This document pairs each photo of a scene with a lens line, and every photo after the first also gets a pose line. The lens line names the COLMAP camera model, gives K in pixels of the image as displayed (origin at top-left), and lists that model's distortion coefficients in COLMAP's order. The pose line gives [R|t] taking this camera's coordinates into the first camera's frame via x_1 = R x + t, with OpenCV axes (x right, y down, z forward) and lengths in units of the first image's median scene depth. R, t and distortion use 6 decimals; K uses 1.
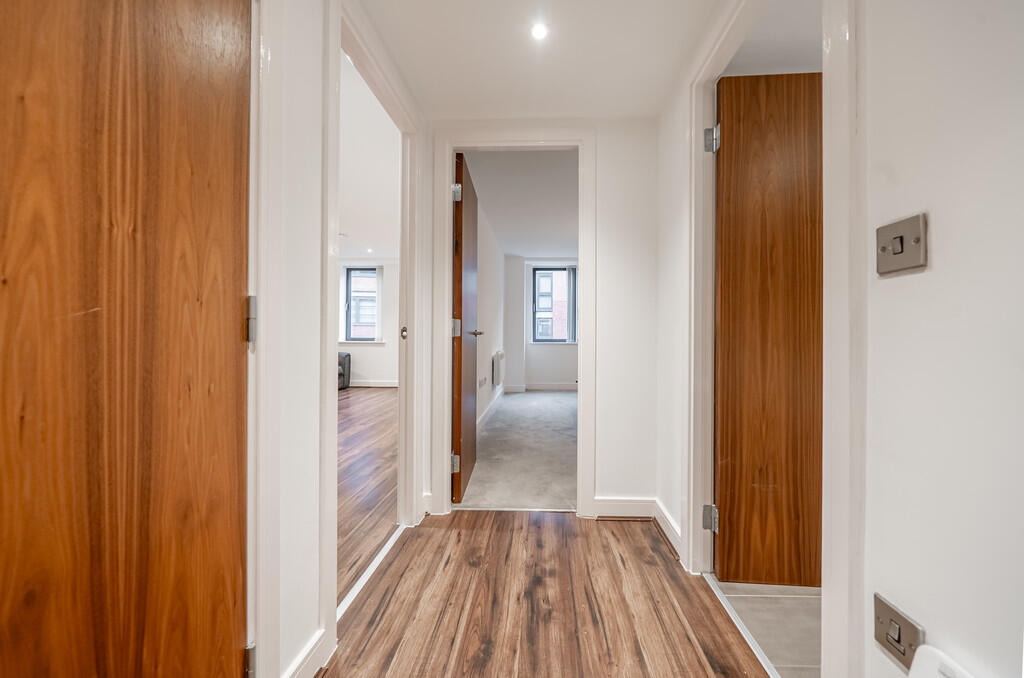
lens RADIAL K [[368.7, 0, 512.0], [0, 368.7, 339.0], [0, 0, 1]] dist [-0.000384, -0.000020]
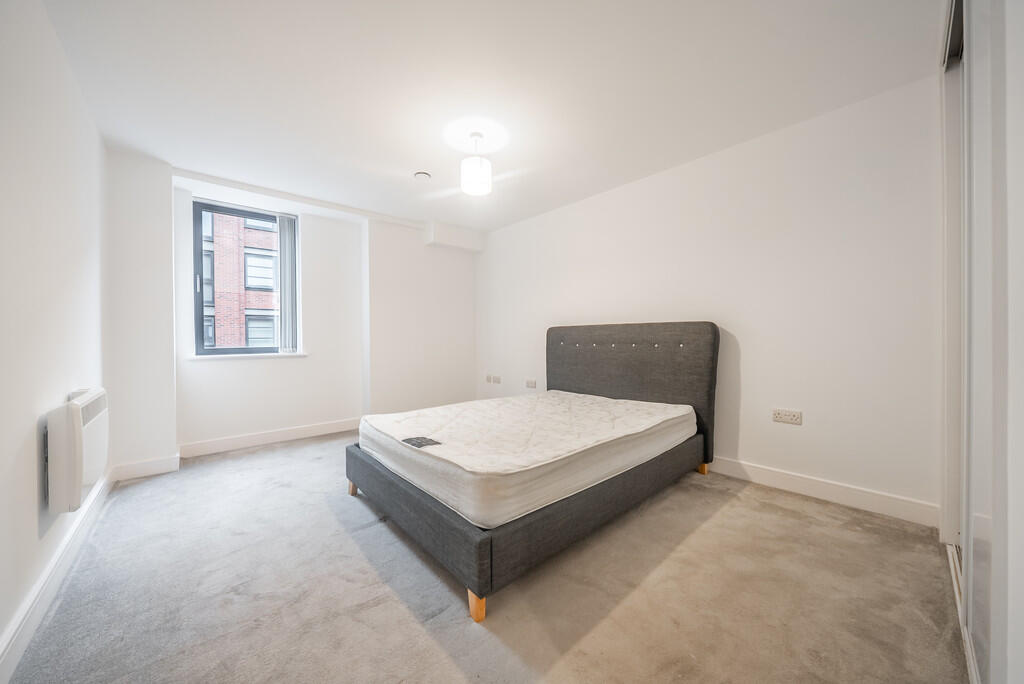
lens RADIAL K [[358.6, 0, 512.0], [0, 358.6, 342.0], [0, 0, 1]] dist [0.001305, 0.000148]
pose [[0.687533, -0.014356, 0.726011, -0.002044], [0.014832, 0.999874, 0.005726, -0.005217], [-0.726001, 0.006832, 0.687659, 0.398032]]
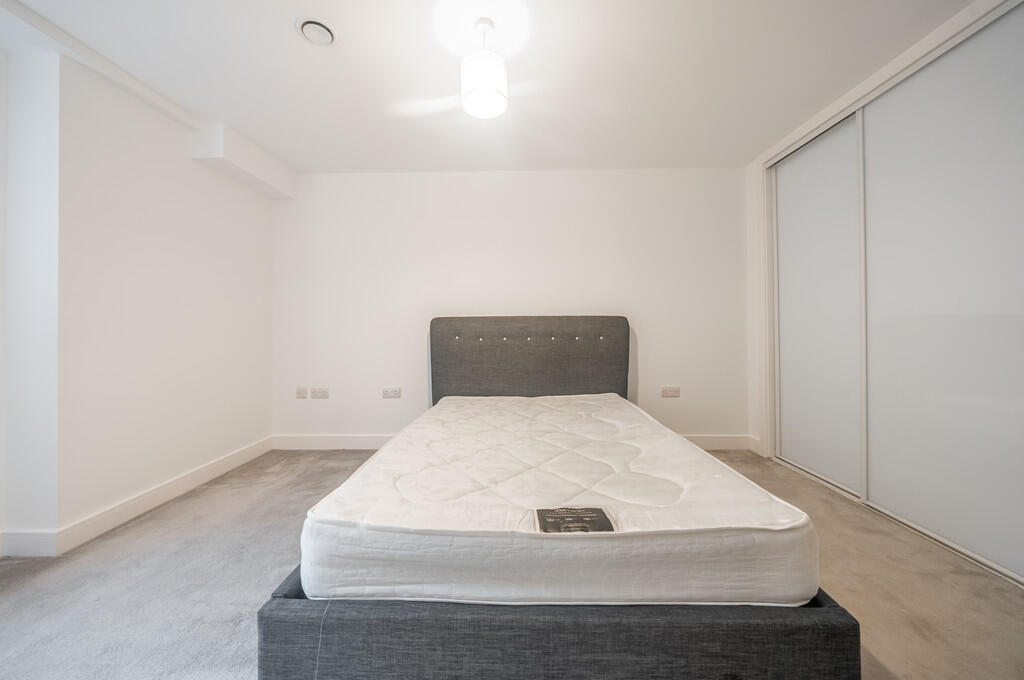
lens RADIAL K [[361.4, 0, 511.0], [0, 361.4, 325.2], [0, 0, 1]] dist [-0.001281, -0.000057]
pose [[-0.060654, 0.007499, 0.998131, -0.004431], [0.016081, 0.999849, -0.006535, -0.011509], [-0.998029, 0.015654, -0.060765, 0.739063]]
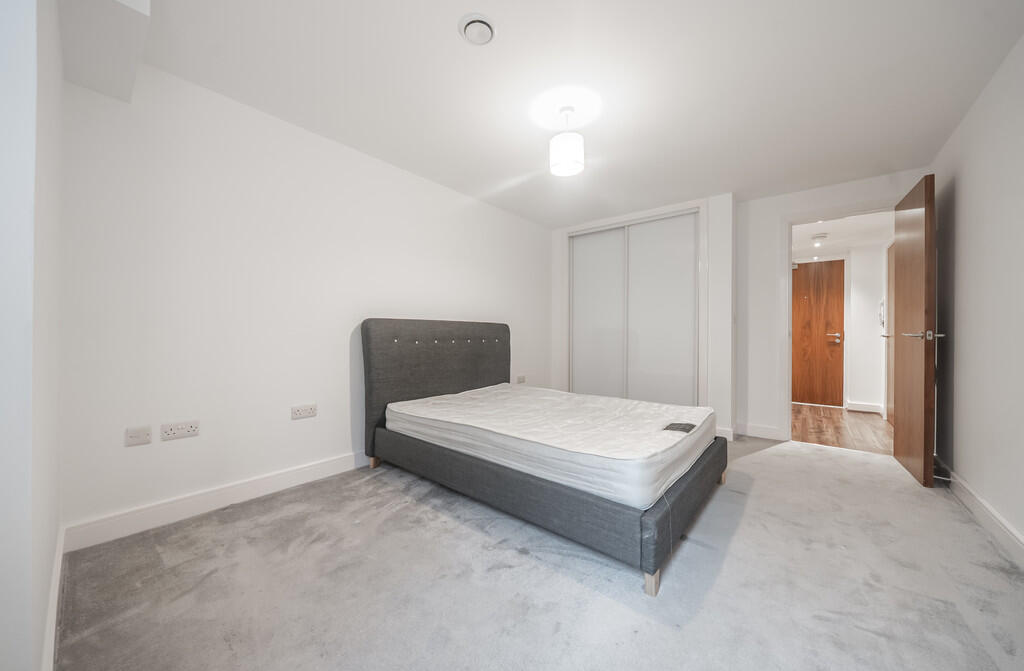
lens RADIAL K [[359.2, 0, 512.0], [0, 359.2, 335.5], [0, 0, 1]] dist [-0.000746, 0.000000]
pose [[-0.819602, -0.009223, 0.572860, 0.113476], [-0.003071, 0.999927, 0.011705, -0.011558], [-0.572926, 0.007834, -0.819570, 1.112684]]
